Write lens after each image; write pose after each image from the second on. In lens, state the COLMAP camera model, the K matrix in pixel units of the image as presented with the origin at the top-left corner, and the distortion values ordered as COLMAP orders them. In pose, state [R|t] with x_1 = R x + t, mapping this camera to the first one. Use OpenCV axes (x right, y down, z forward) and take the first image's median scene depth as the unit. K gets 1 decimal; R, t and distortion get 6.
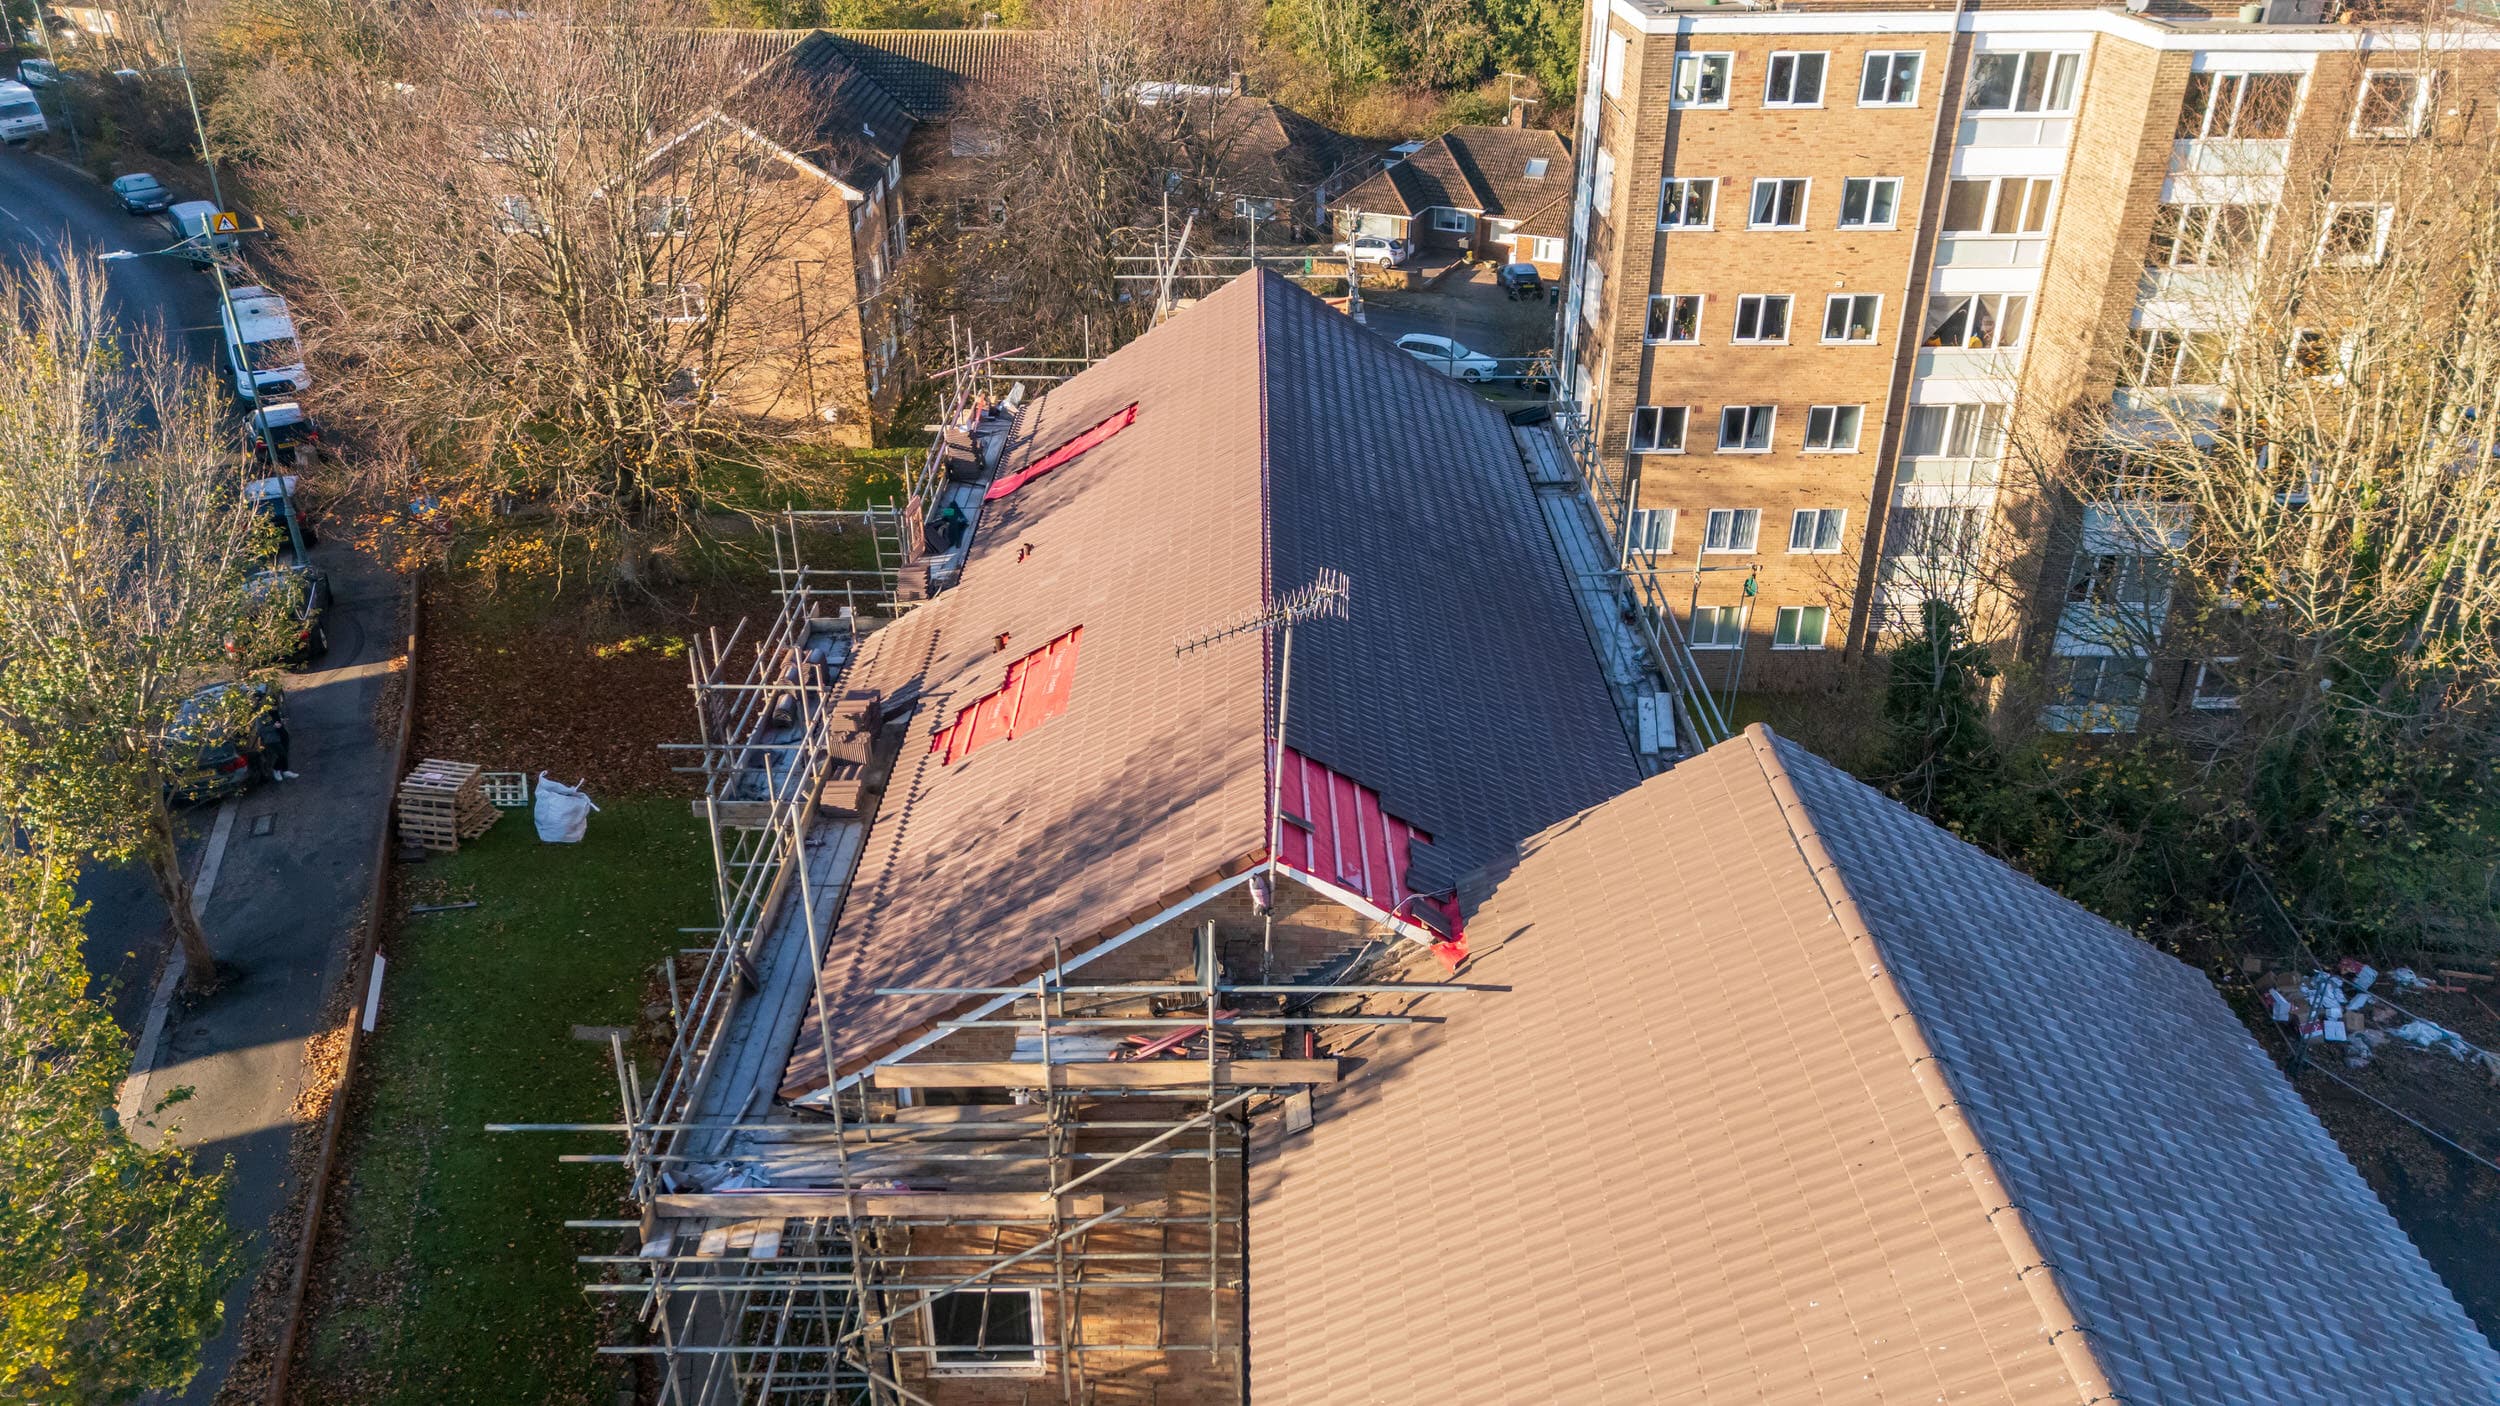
lens RADIAL K [[1837.8, 0, 1248.7], [0, 1837.8, 704.6], [0, 0, 1]] dist [0.066635, -0.064018]
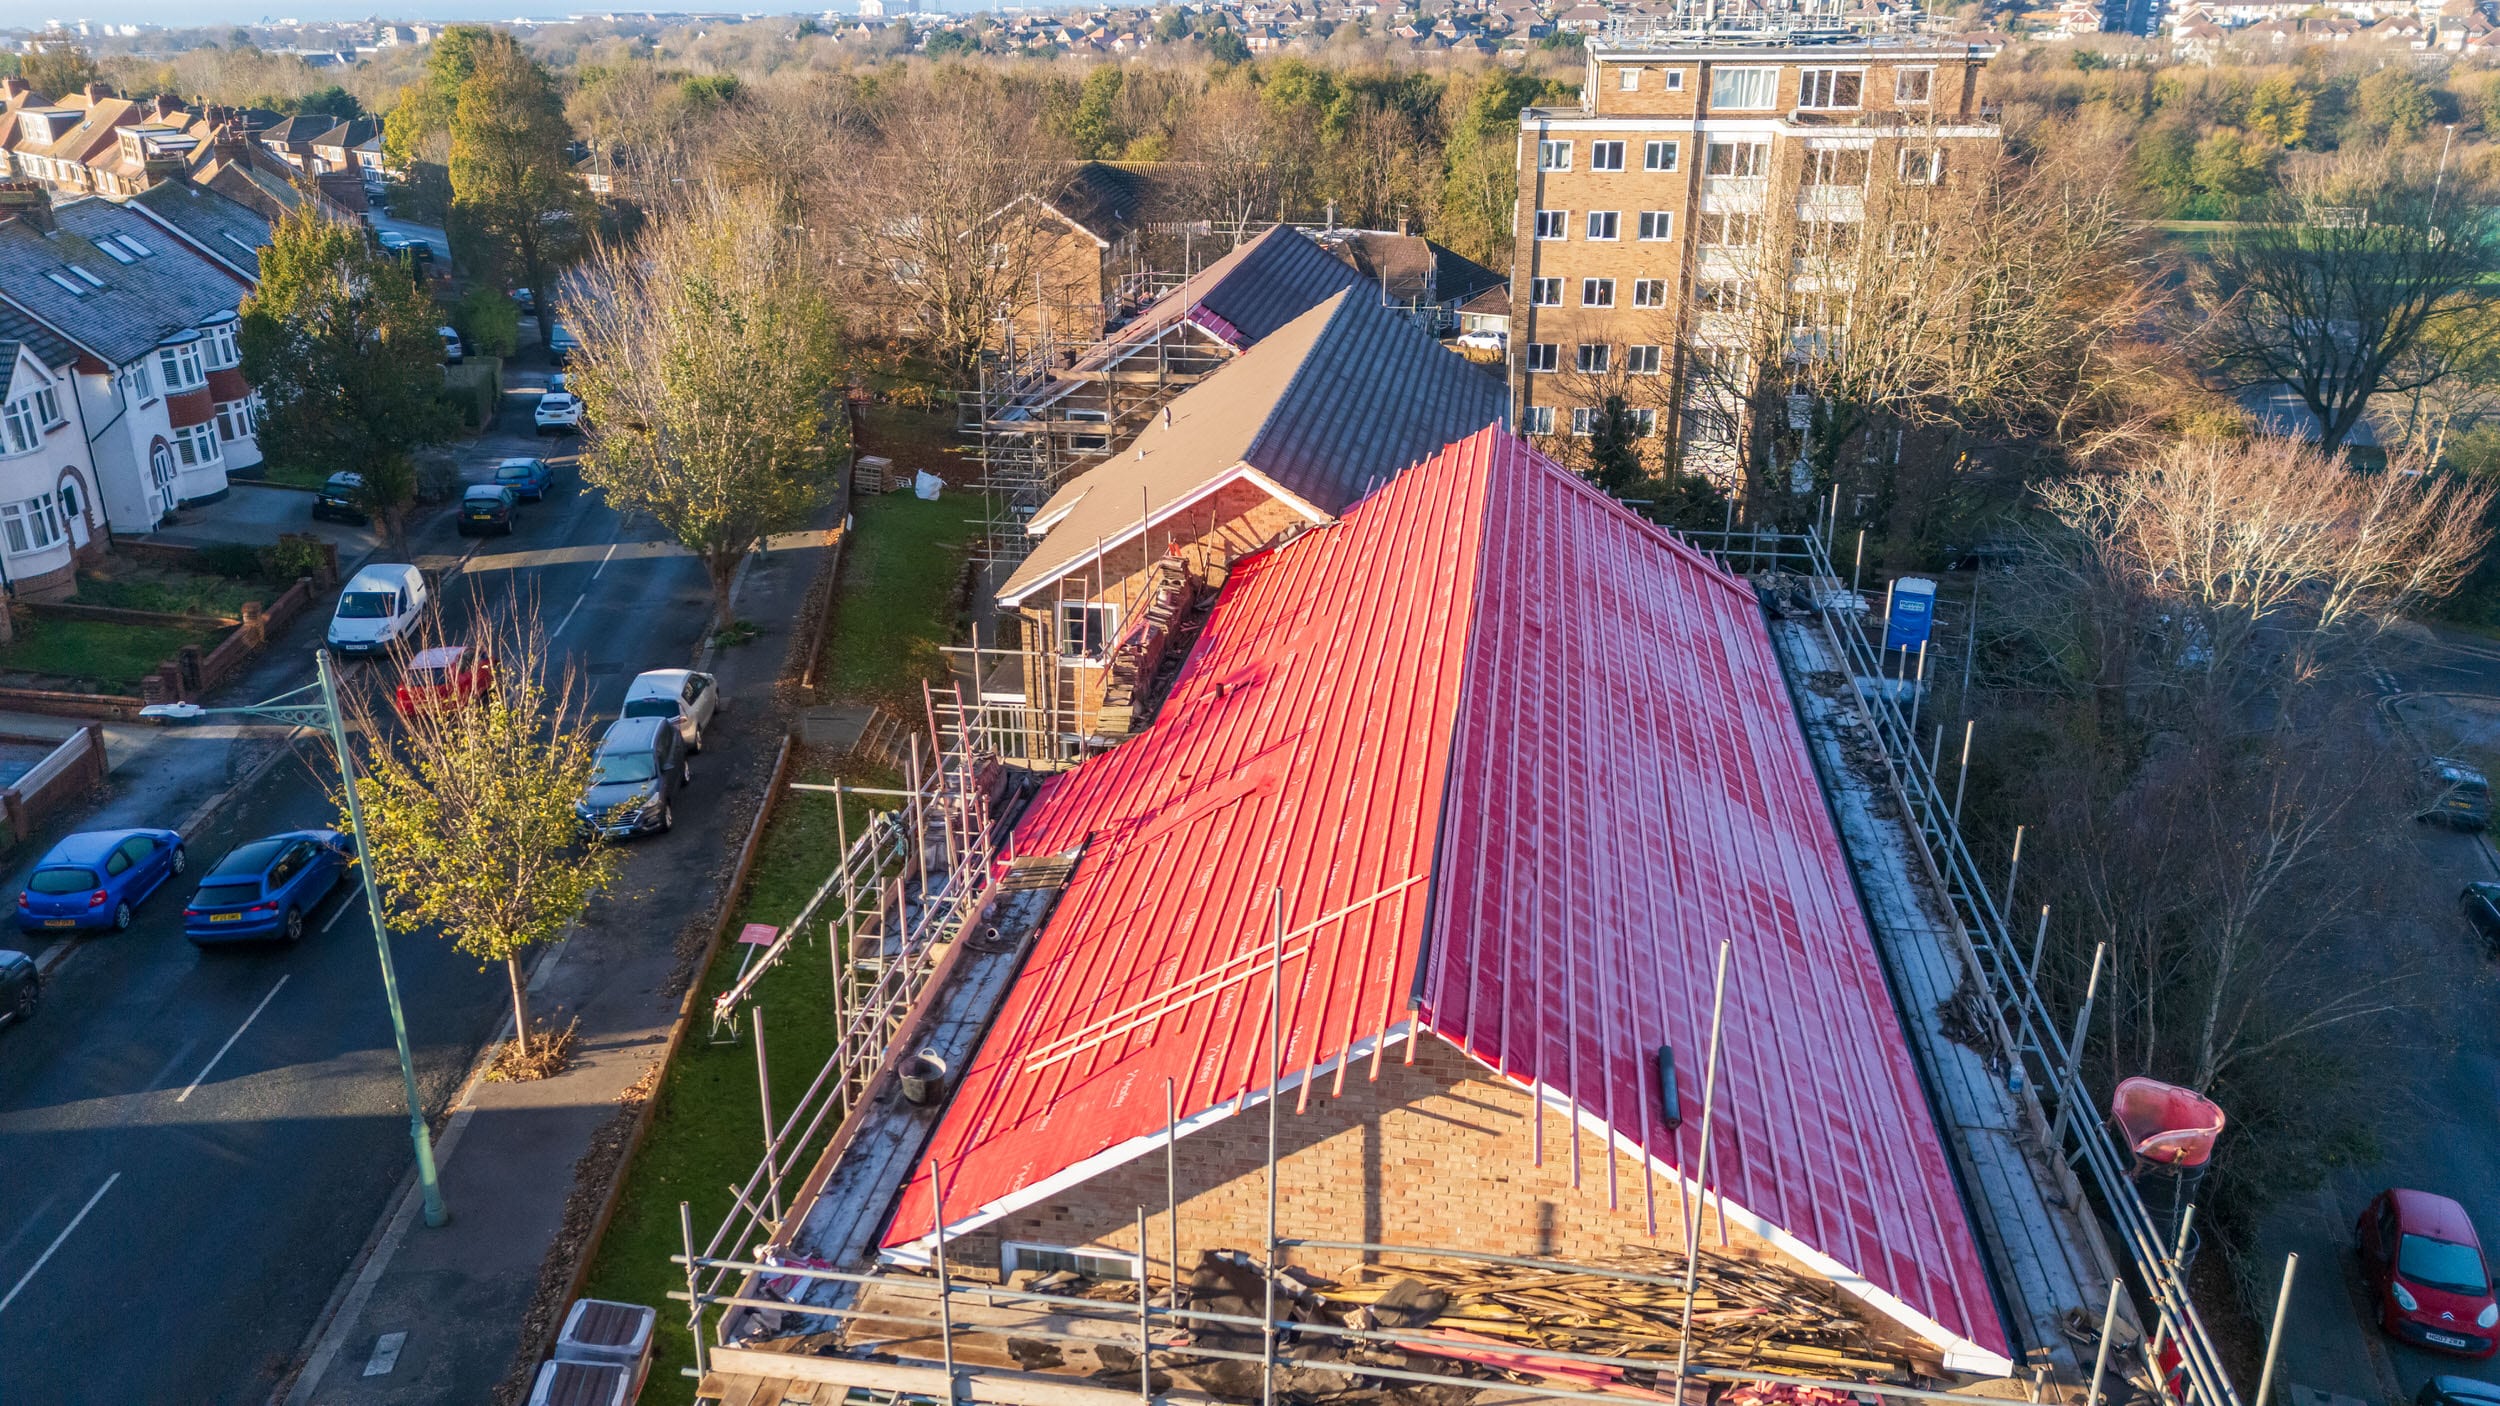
lens RADIAL K [[1837.8, 0, 1246.3], [0, 1837.8, 713.5], [0, 0, 1]] dist [0.066635, -0.064018]
pose [[0.988530, 0.051949, -0.141805, 0.222624], [-0.066886, 0.992463, -0.102685, 0.400558], [0.135402, 0.110992, 0.984554, -0.745429]]
